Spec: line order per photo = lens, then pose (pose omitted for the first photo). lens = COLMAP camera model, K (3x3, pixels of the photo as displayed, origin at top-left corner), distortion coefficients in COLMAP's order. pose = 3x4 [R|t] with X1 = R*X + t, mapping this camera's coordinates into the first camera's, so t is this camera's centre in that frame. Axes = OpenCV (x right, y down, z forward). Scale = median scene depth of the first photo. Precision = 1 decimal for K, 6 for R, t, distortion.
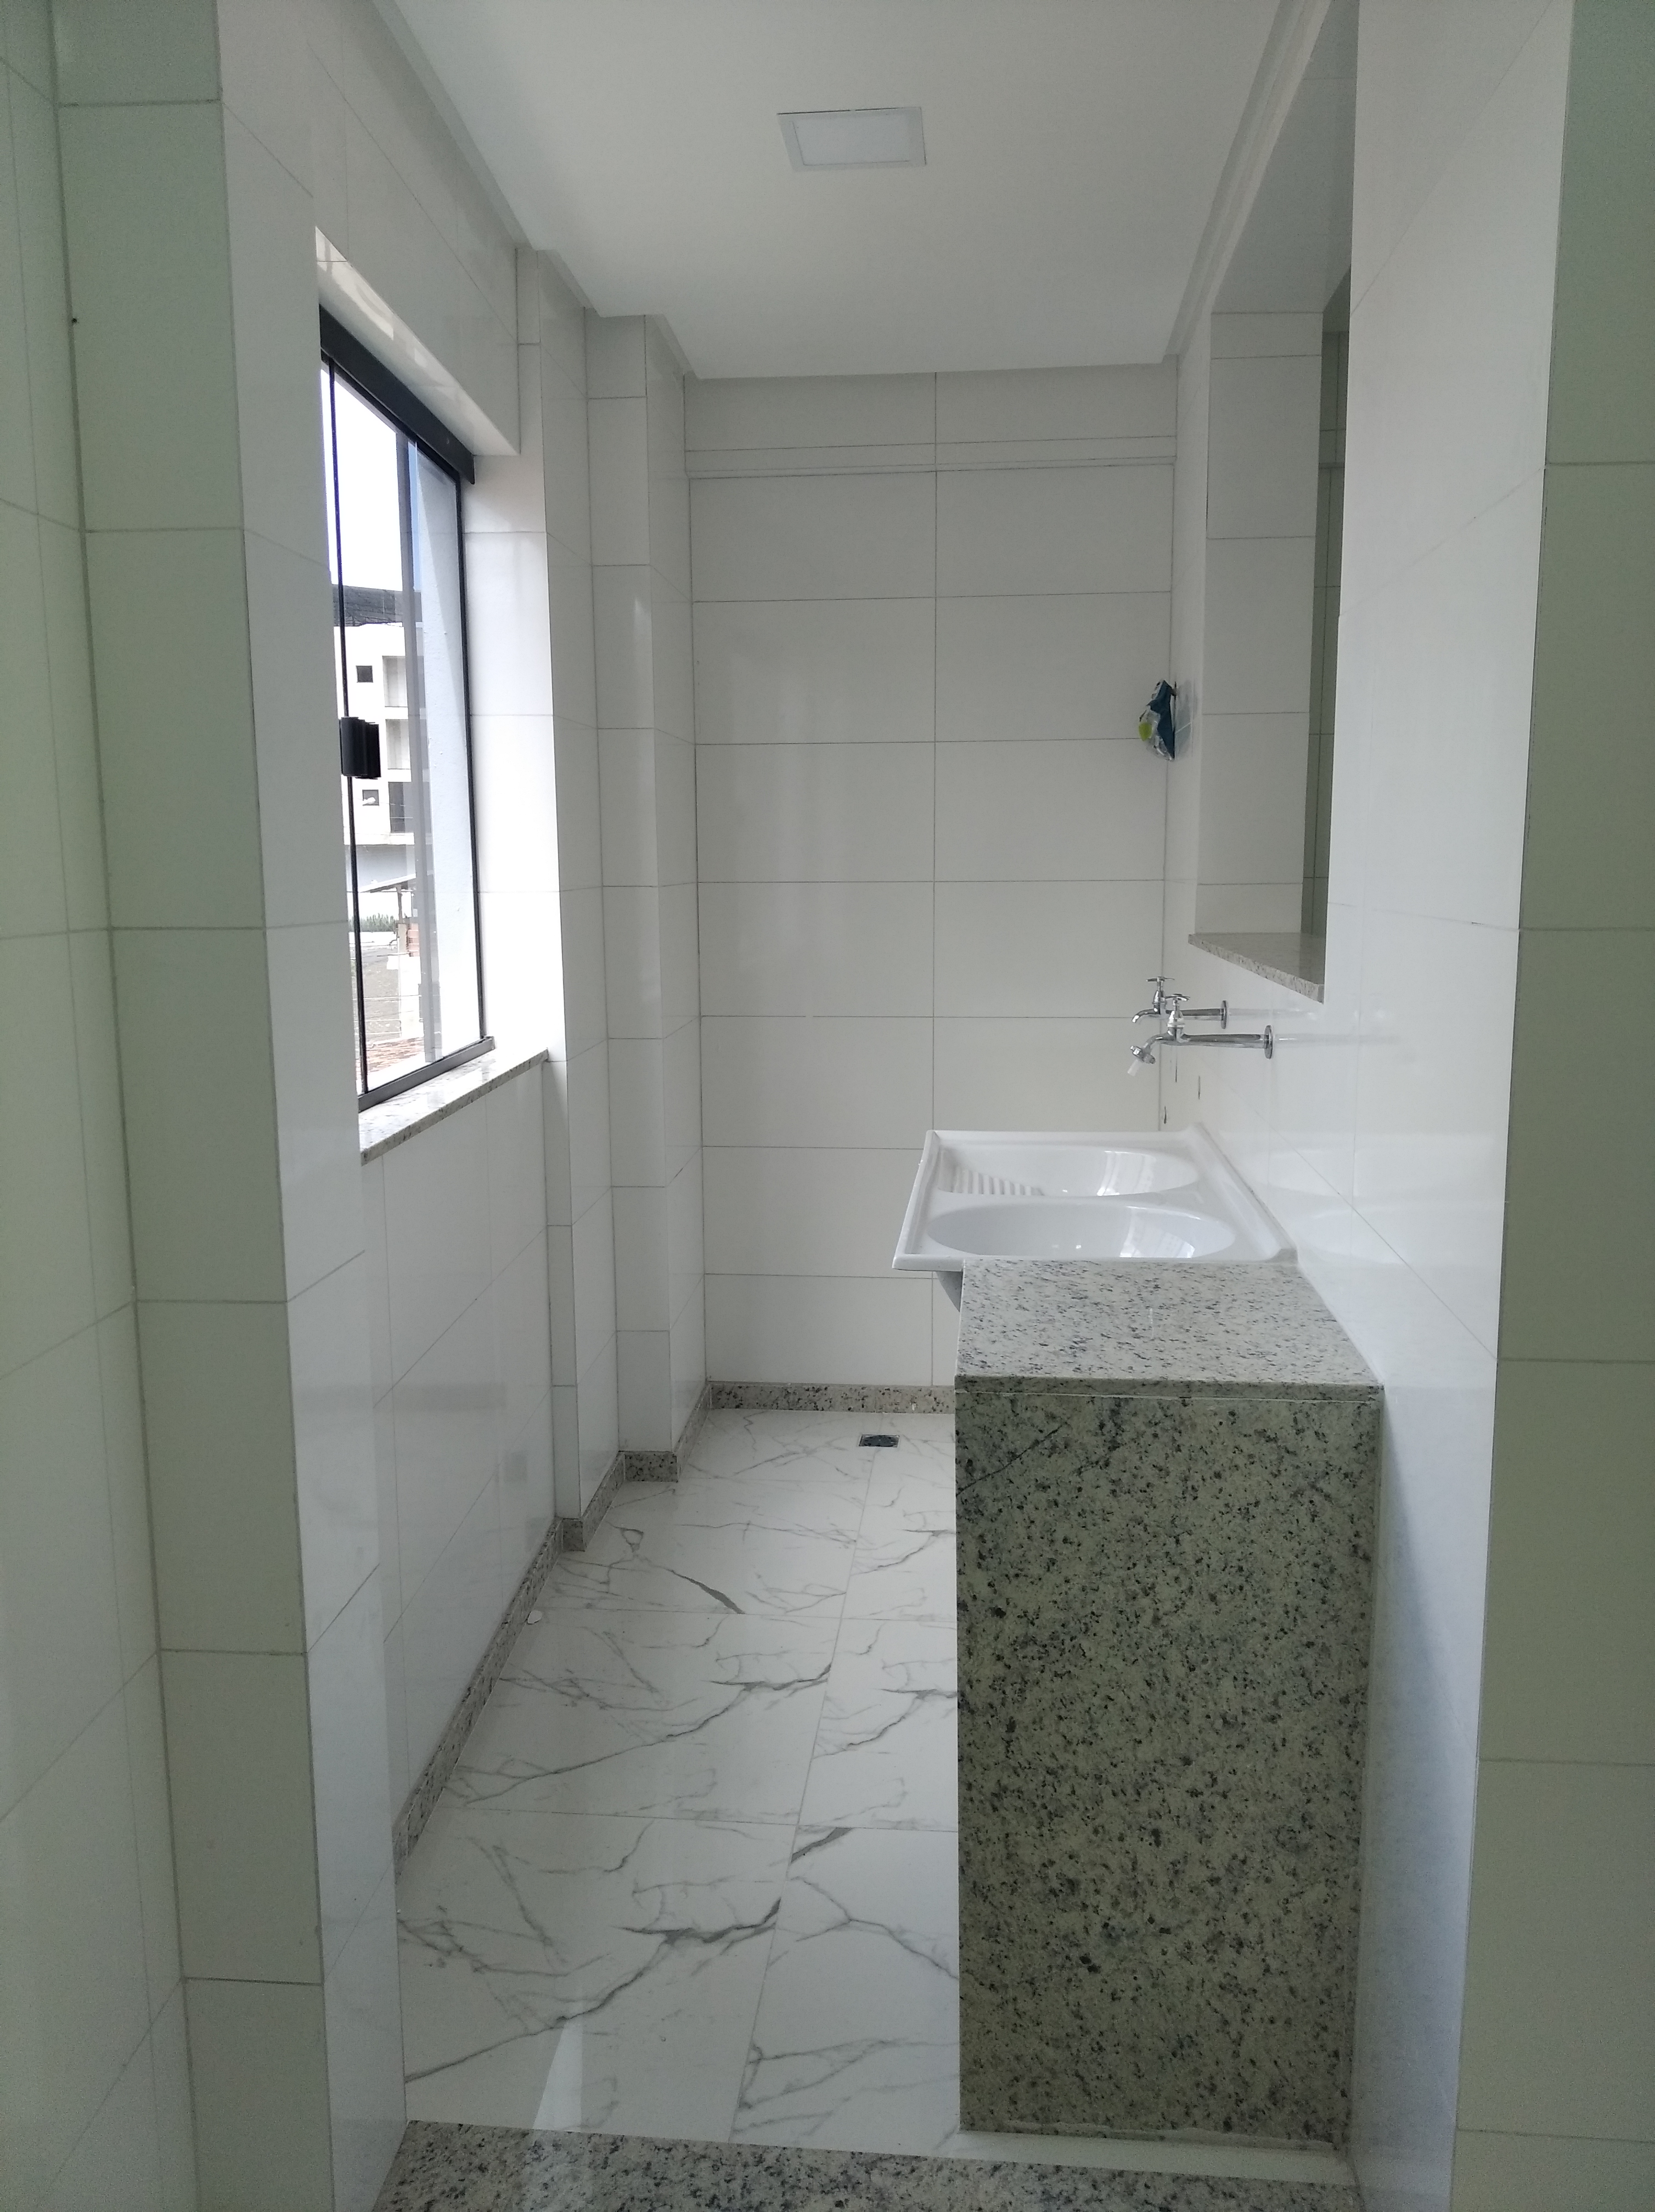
lens RADIAL K [[1705.4, 0, 819.6], [0, 1705.4, 1100.7], [0, 0, 1]] dist [-0.006766, -0.019512]
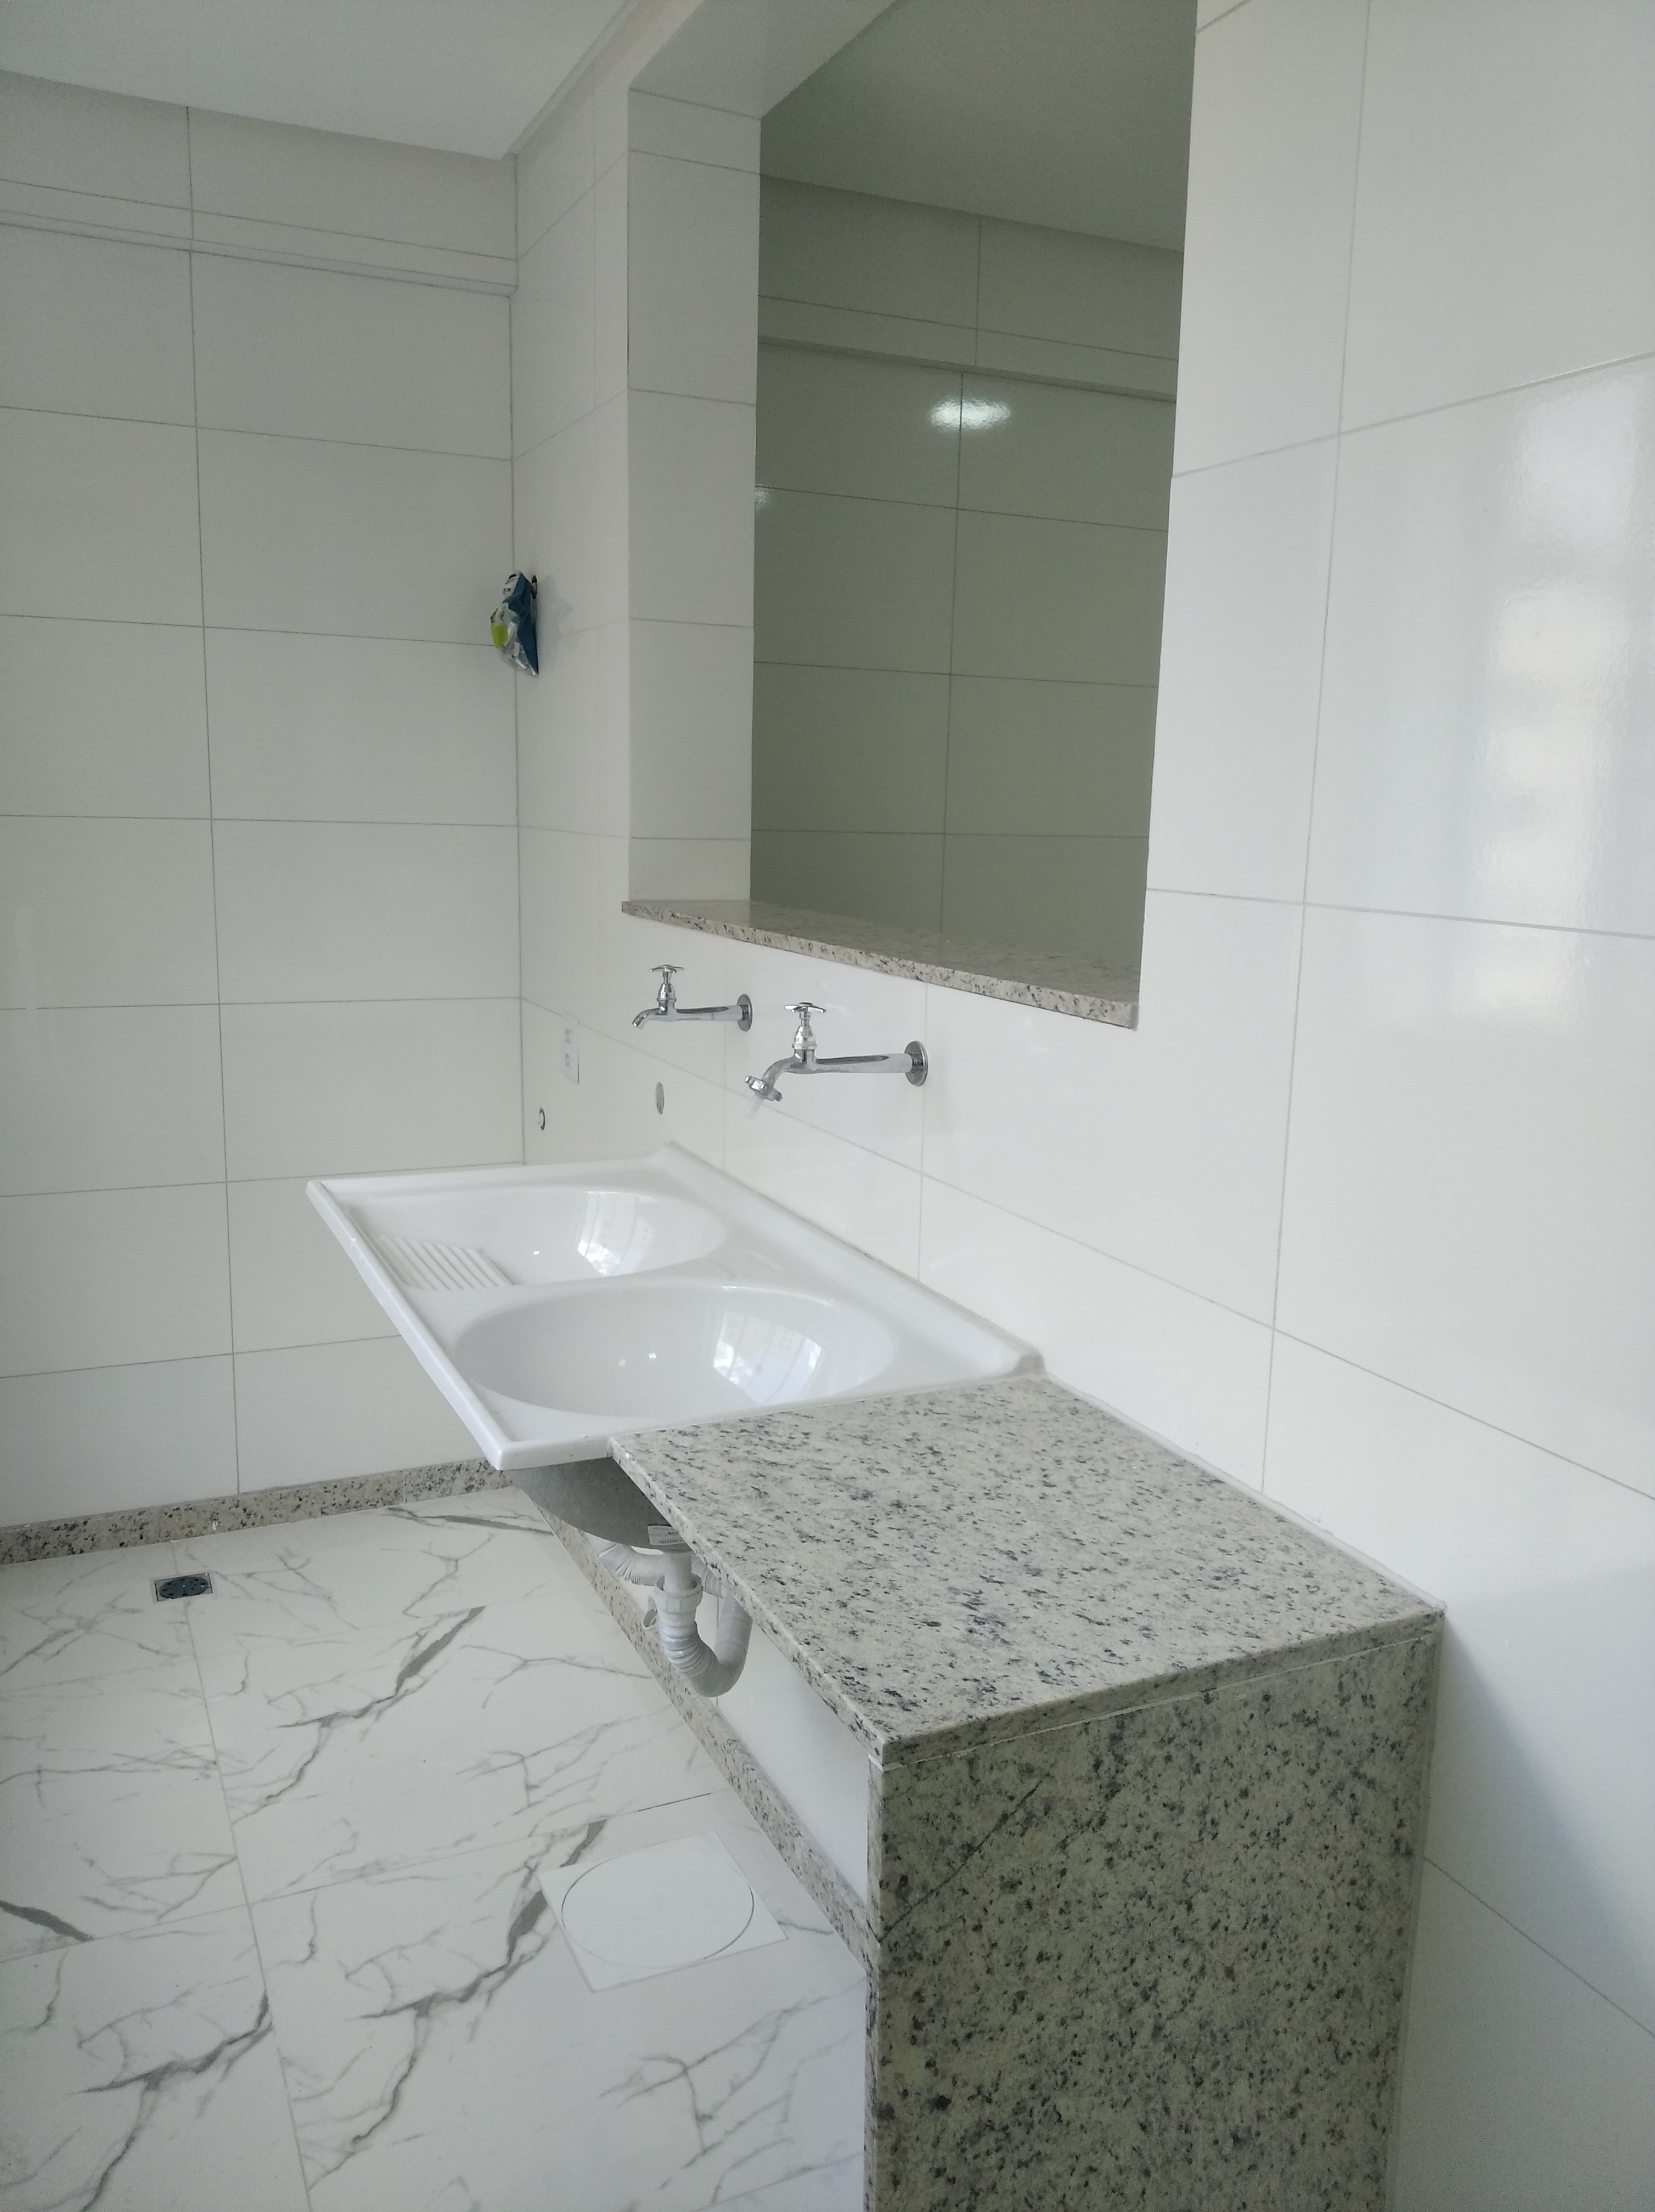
lens RADIAL K [[1705.4, 0, 839.3], [0, 1705.4, 1110.0], [0, 0, 1]] dist [-0.006766, -0.019512]
pose [[0.851302, -0.064567, 0.520689, -0.210818], [0.041450, 0.997574, 0.055933, -0.078765], [-0.523037, -0.026033, 0.851912, 0.528111]]
